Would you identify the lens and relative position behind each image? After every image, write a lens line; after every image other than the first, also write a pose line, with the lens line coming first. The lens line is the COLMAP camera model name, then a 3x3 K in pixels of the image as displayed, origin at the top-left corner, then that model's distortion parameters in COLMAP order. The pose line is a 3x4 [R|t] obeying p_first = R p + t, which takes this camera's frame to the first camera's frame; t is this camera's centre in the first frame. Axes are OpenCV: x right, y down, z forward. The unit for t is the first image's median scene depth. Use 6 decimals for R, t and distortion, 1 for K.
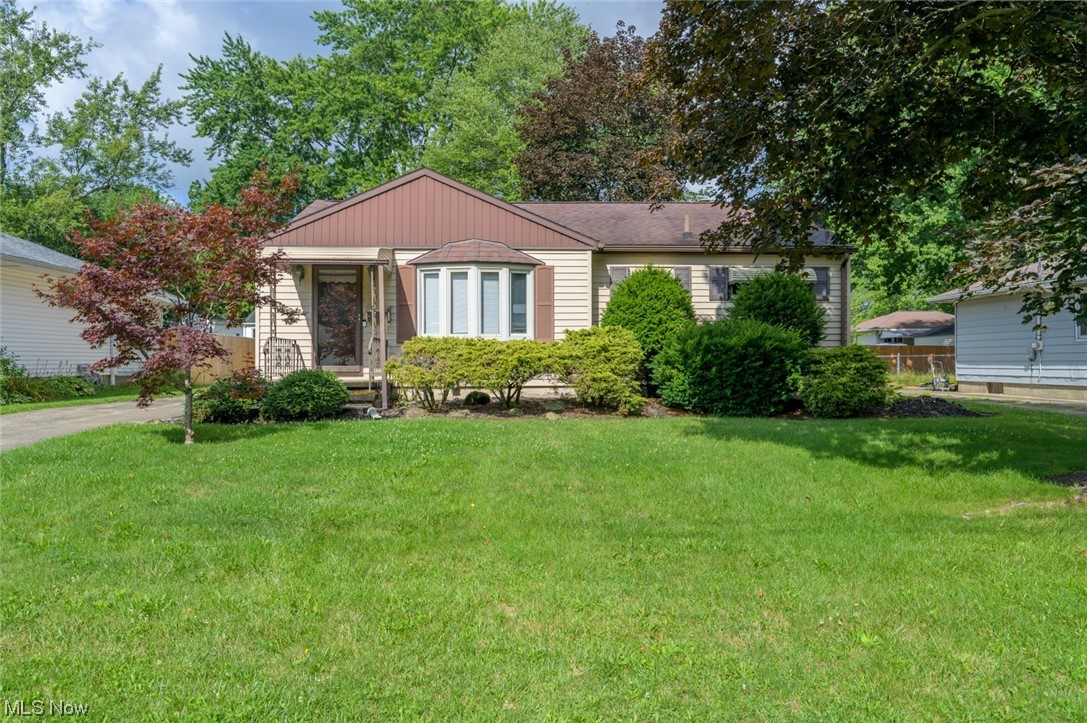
lens RADIAL K [[778.0, 0, 545.0], [0, 778.0, 361.8], [0, 0, 1]] dist [0.013859, 0.000604]
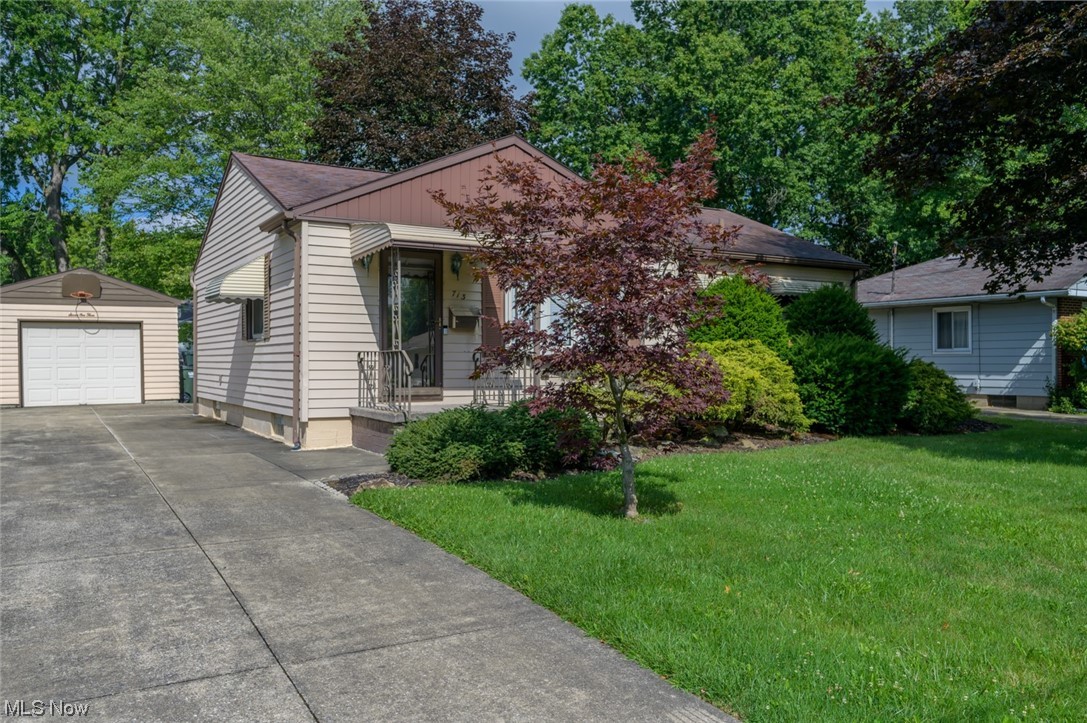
lens RADIAL K [[858.6, 0, 540.5], [0, 858.6, 364.8], [0, 0, 1]] dist [-0.009975, -0.003386]
pose [[0.874438, -0.000451, 0.485137, -0.548621], [-0.001040, 0.999996, 0.002803, -0.018856], [-0.485136, -0.002956, 0.874434, 0.230071]]
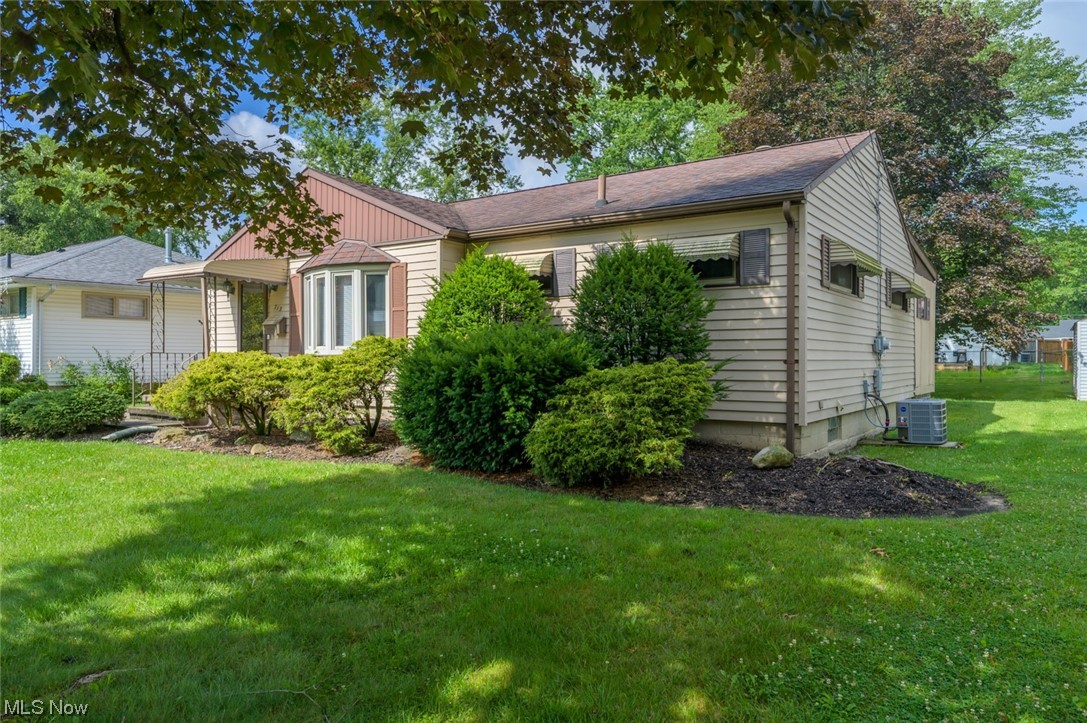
lens RADIAL K [[744.7, 0, 544.4], [0, 744.7, 360.8], [0, 0, 1]] dist [-0.000954, 0.000248]
pose [[0.810820, 0.000364, -0.585296, 0.591734], [0.001967, 0.999992, 0.003348, -0.021813], [0.585293, -0.003866, 0.810813, 0.445658]]
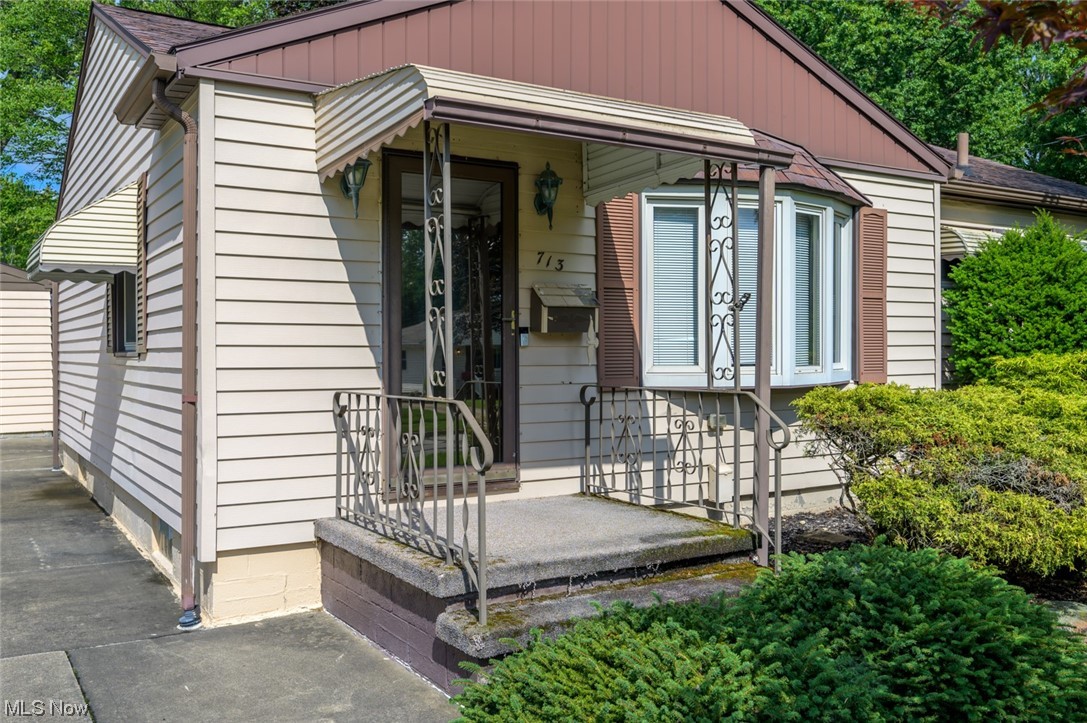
lens RADIAL K [[961.8, 0, 545.0], [0, 961.8, 357.0], [0, 0, 1]] dist [-0.031645, 0.004089]
pose [[0.865727, -0.005456, 0.500486, -0.432541], [0.003203, 0.999981, 0.005360, -0.043248], [-0.500506, -0.003037, 0.865728, 0.623574]]
